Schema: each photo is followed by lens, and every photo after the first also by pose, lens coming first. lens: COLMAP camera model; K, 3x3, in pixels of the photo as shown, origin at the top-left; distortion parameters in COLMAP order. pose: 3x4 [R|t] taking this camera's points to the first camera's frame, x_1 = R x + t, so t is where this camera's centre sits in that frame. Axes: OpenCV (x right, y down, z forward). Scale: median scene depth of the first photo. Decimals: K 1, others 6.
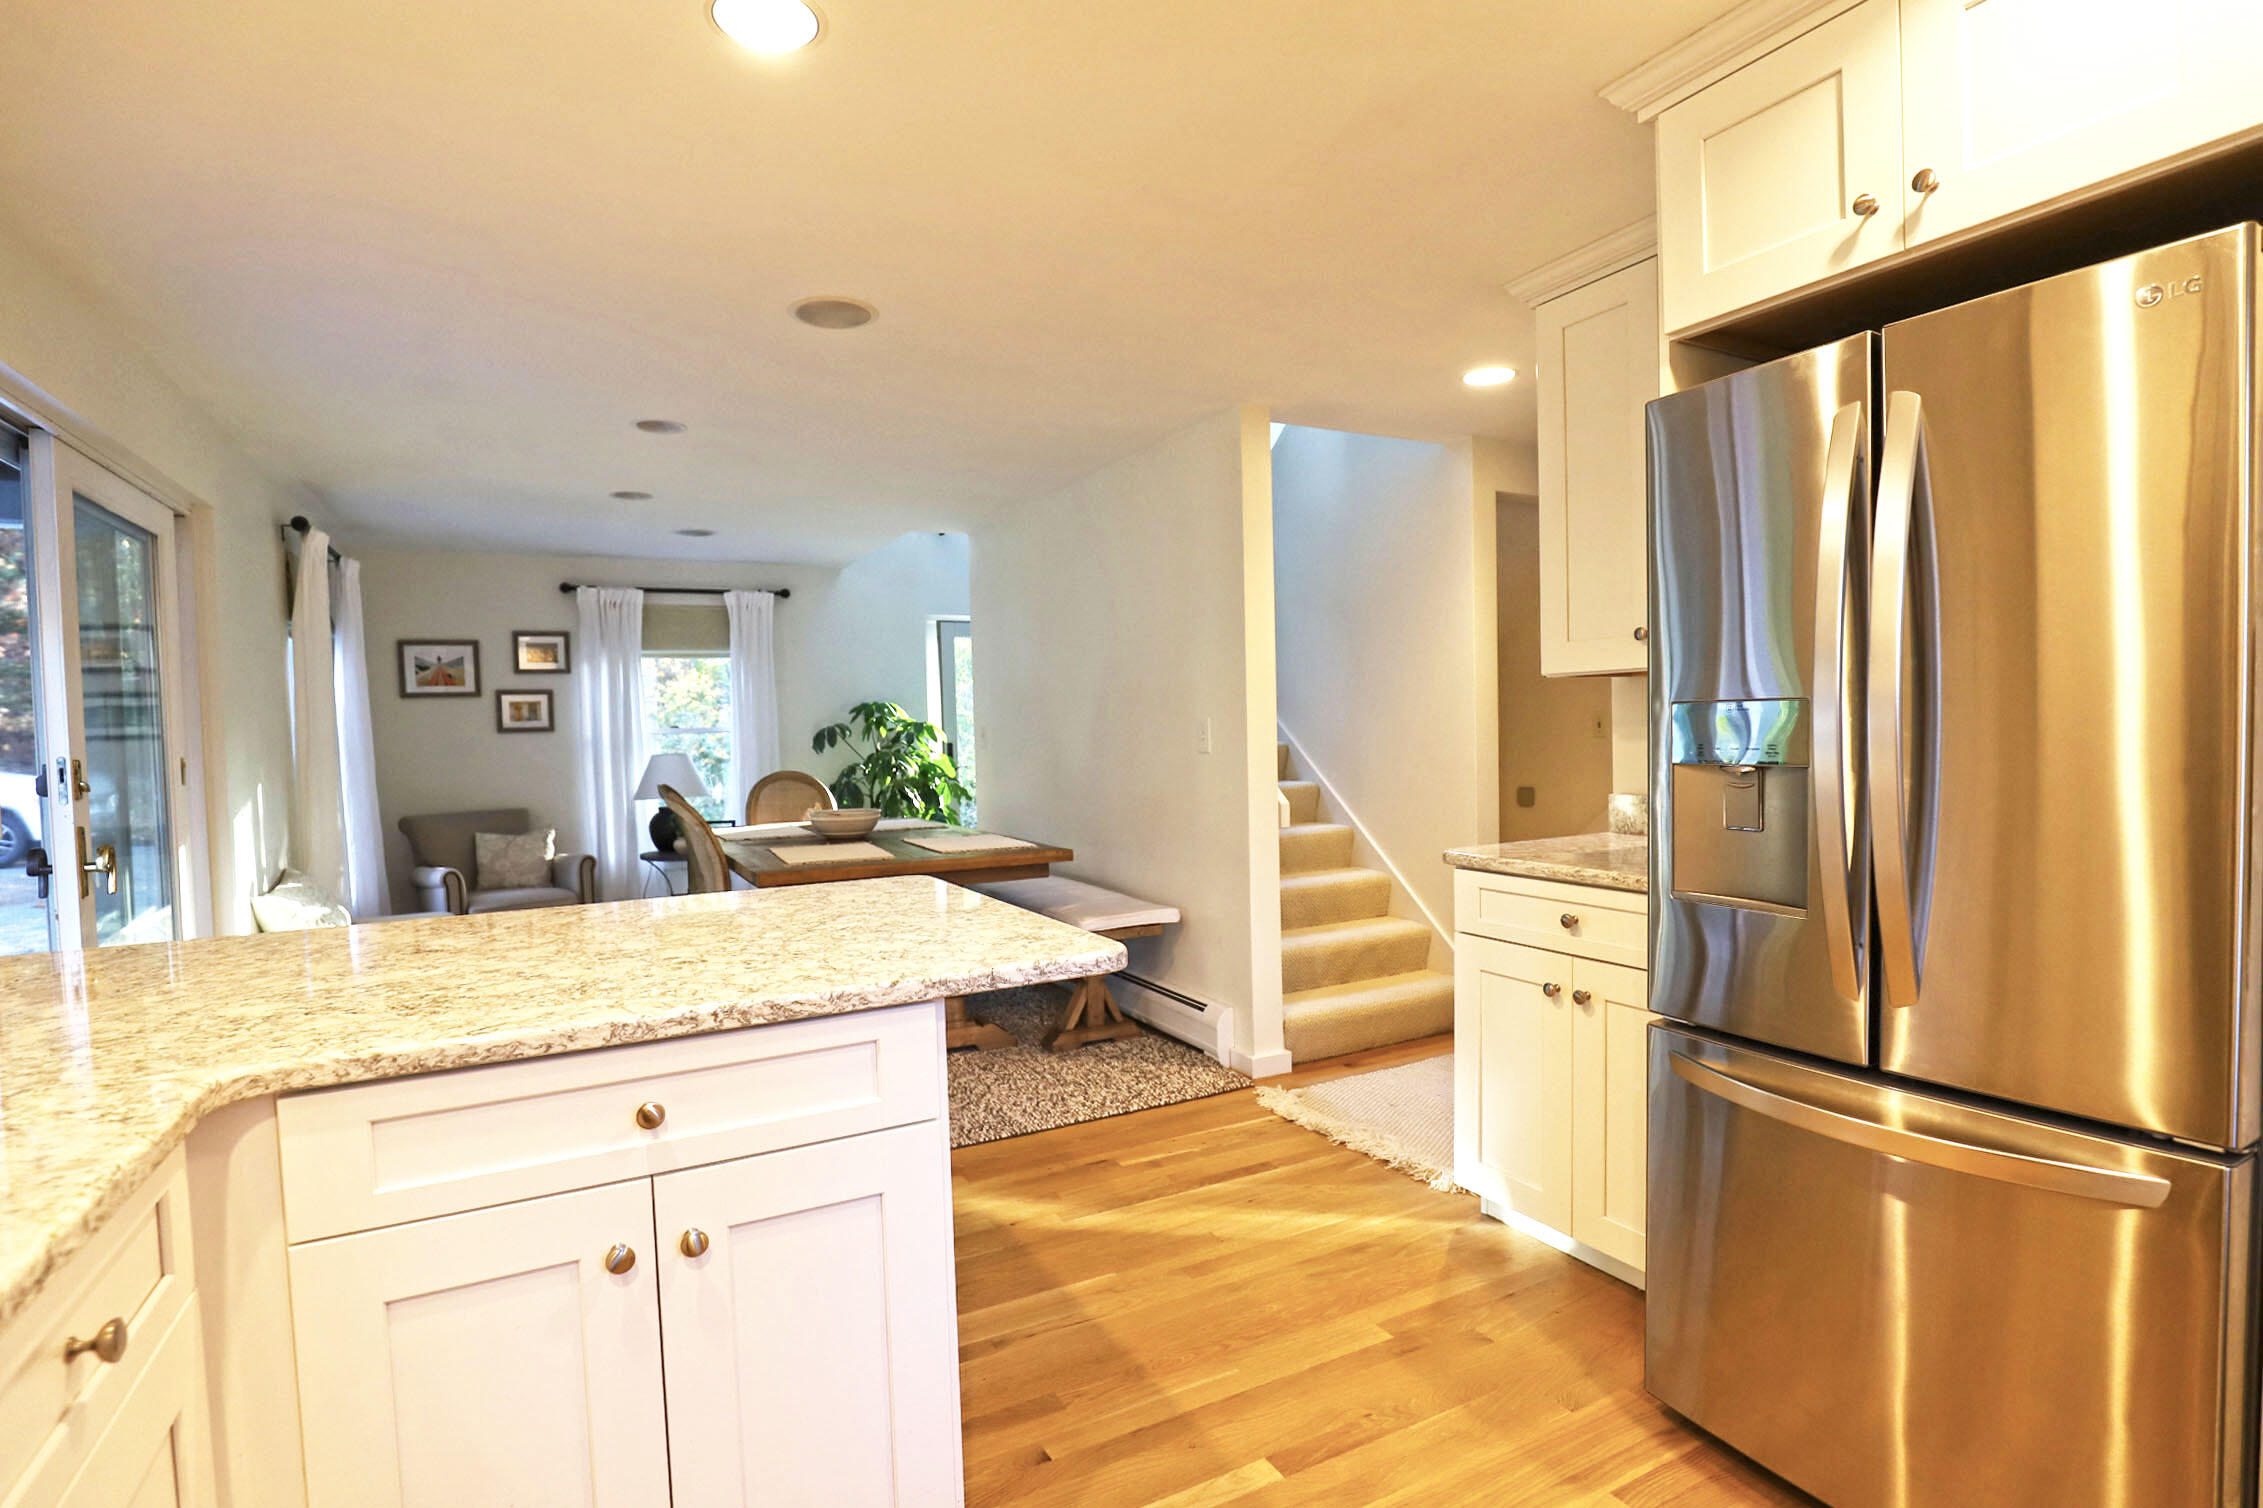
lens RADIAL K [[1066.6, 0, 1173.3], [0, 1066.6, 758.9], [0, 0, 1]] dist [-0.038126, 0.007903]
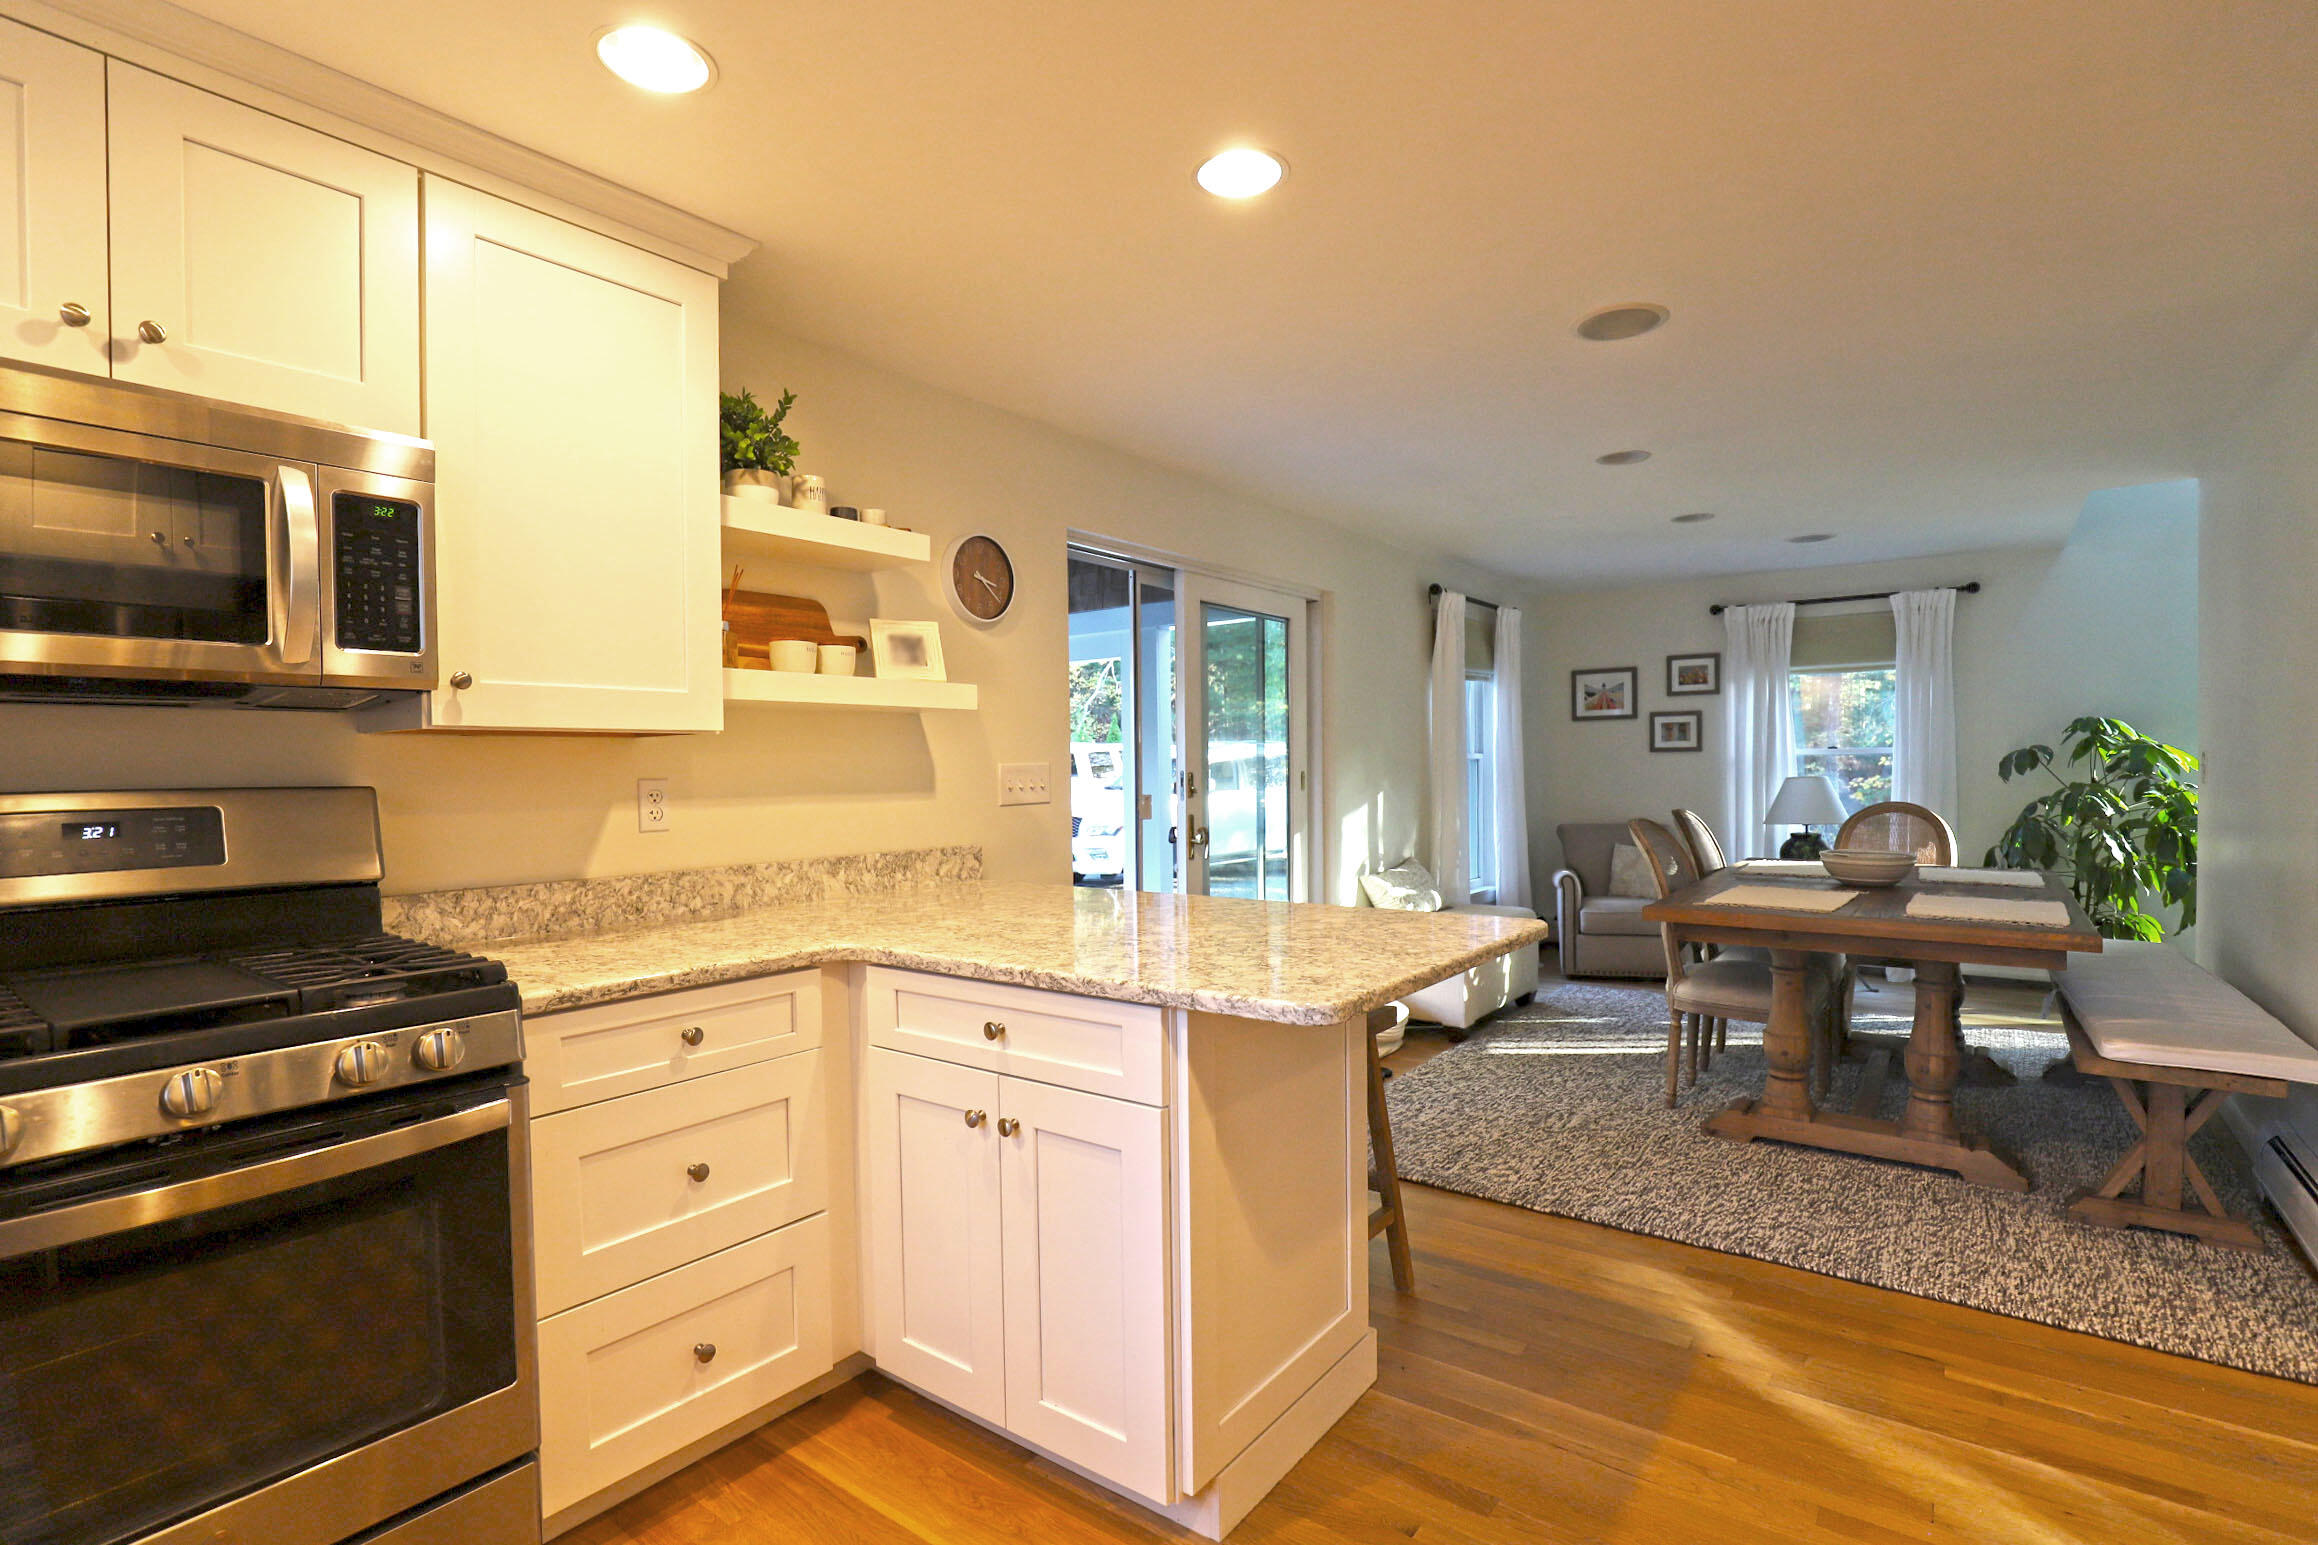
lens RADIAL K [[1092.6, 0, 1156.7], [0, 1092.6, 782.8], [0, 0, 1]] dist [-0.038126, 0.007903]
pose [[0.420585, 0.035585, -0.906555, 0.258369], [-0.027886, 0.999265, 0.026287, -0.015688], [0.906824, 0.014224, 0.421268, 0.144971]]
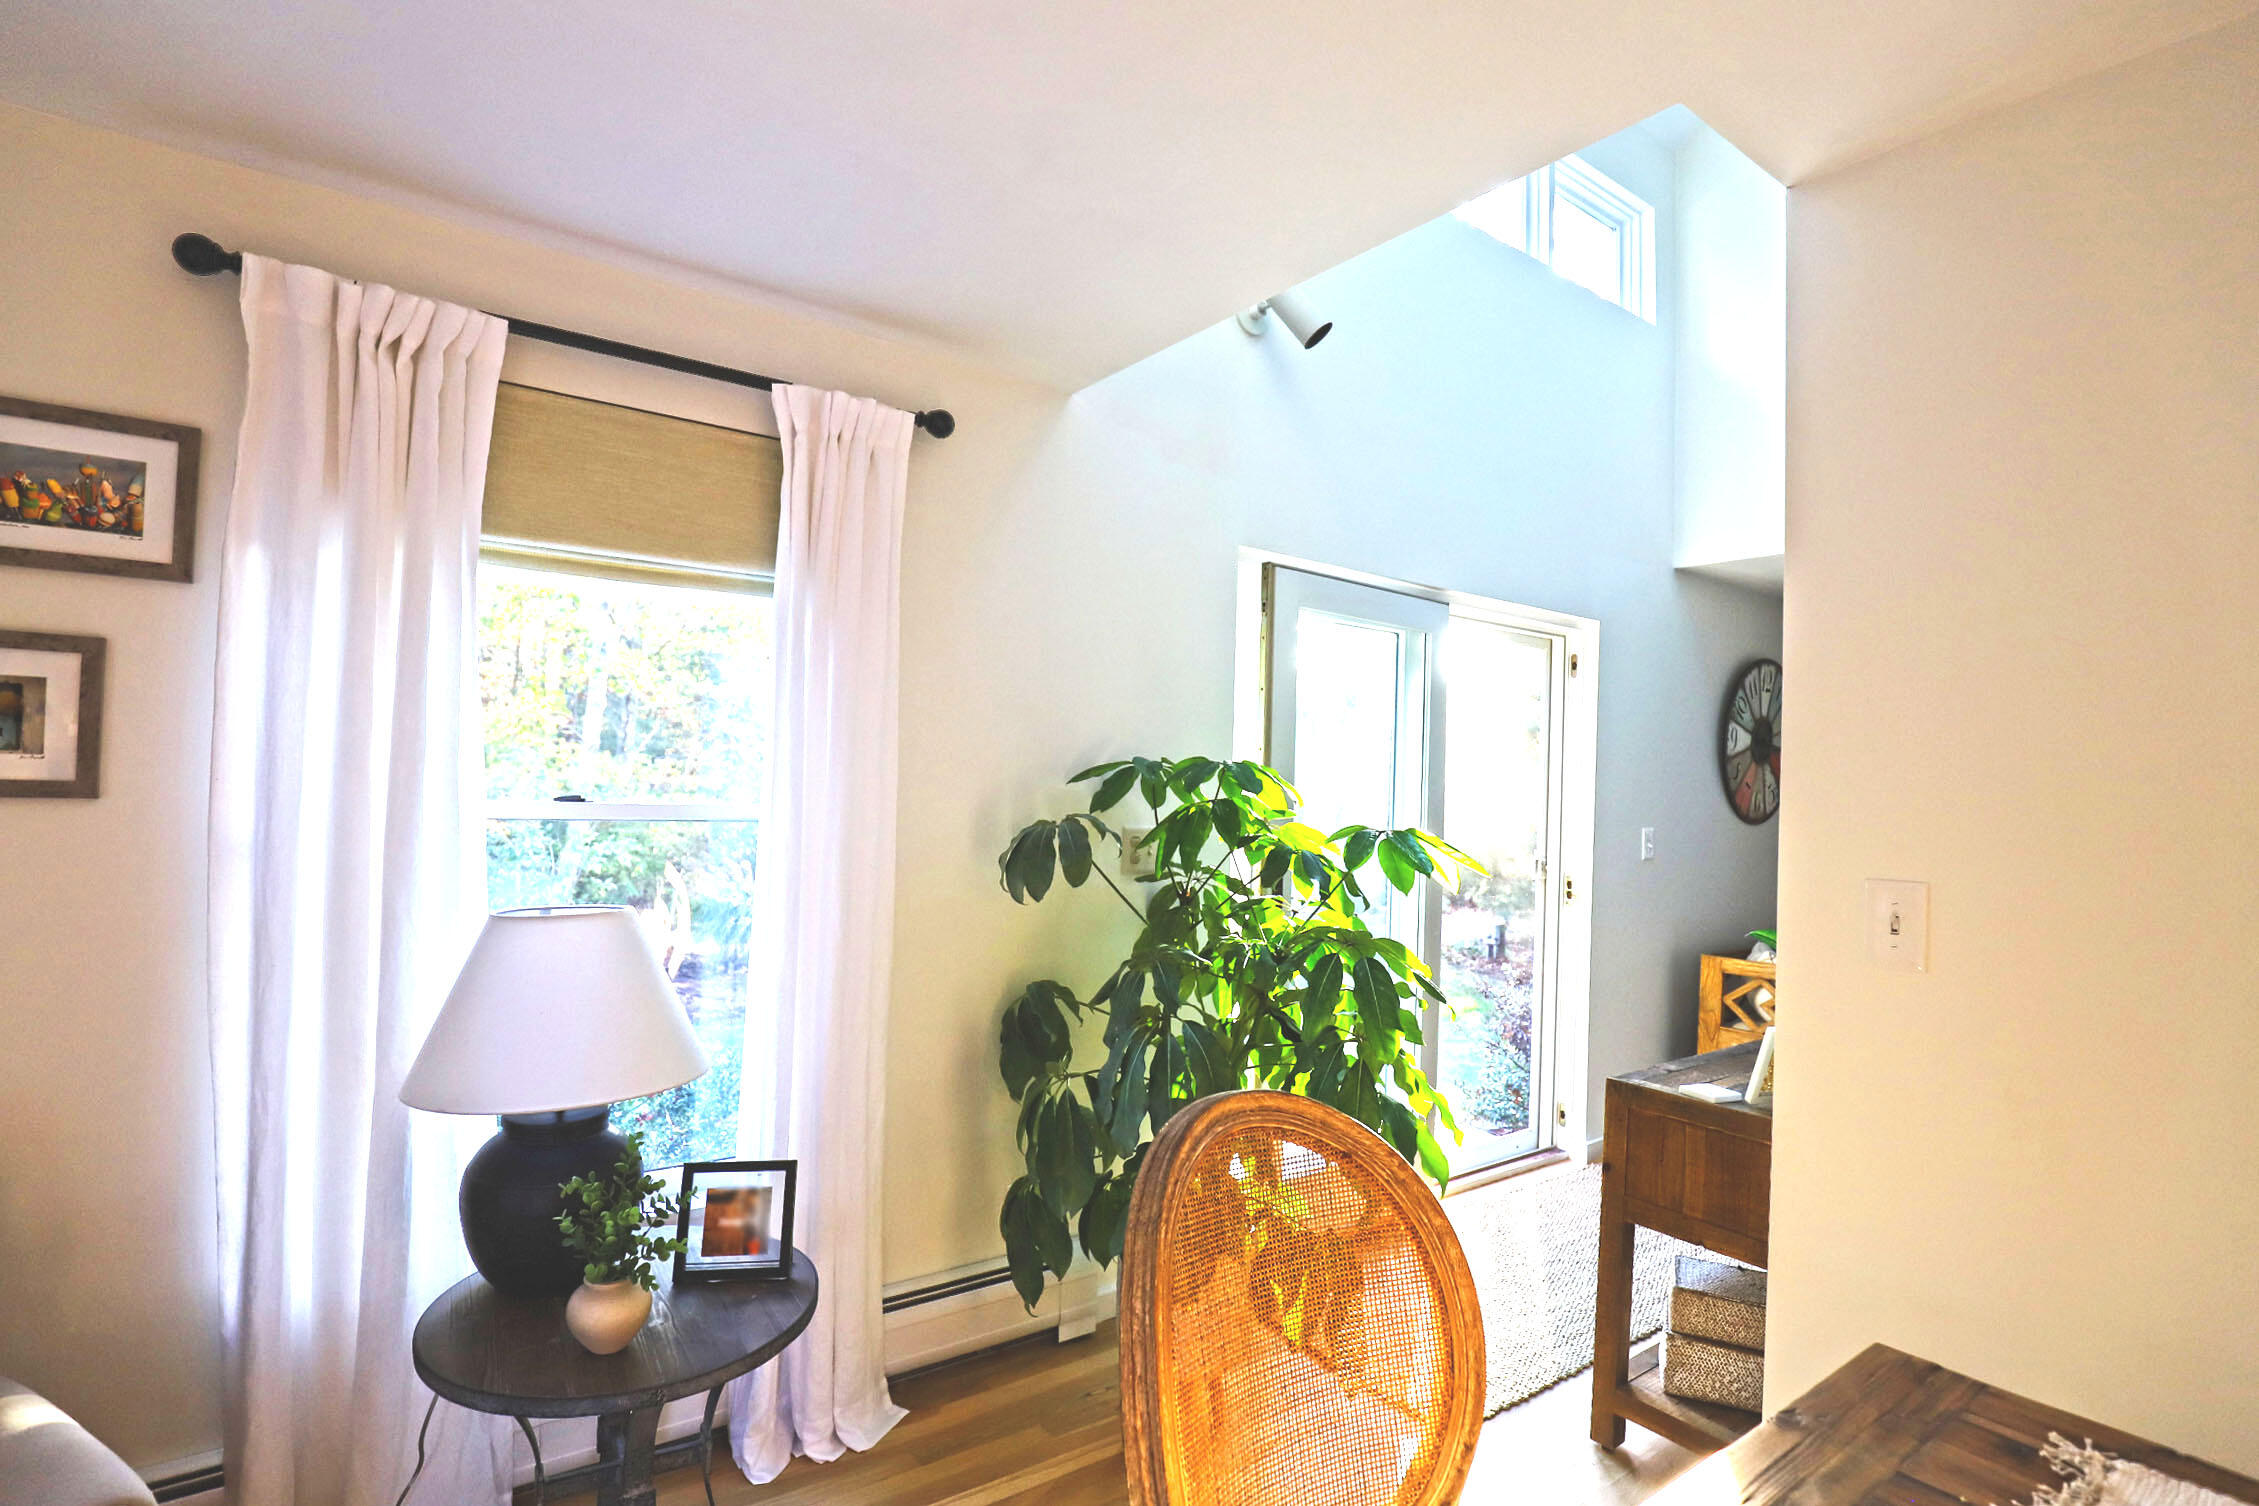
lens RADIAL K [[1064.8, 0, 1163.5], [0, 1064.8, 762.9], [0, 0, 1]] dist [-0.038126, 0.007903]
pose [[0.992407, 0.057713, 0.108615, -0.649136], [-0.052248, 0.997253, -0.052504, -0.064223], [-0.111347, 0.046430, 0.992696, 1.310217]]
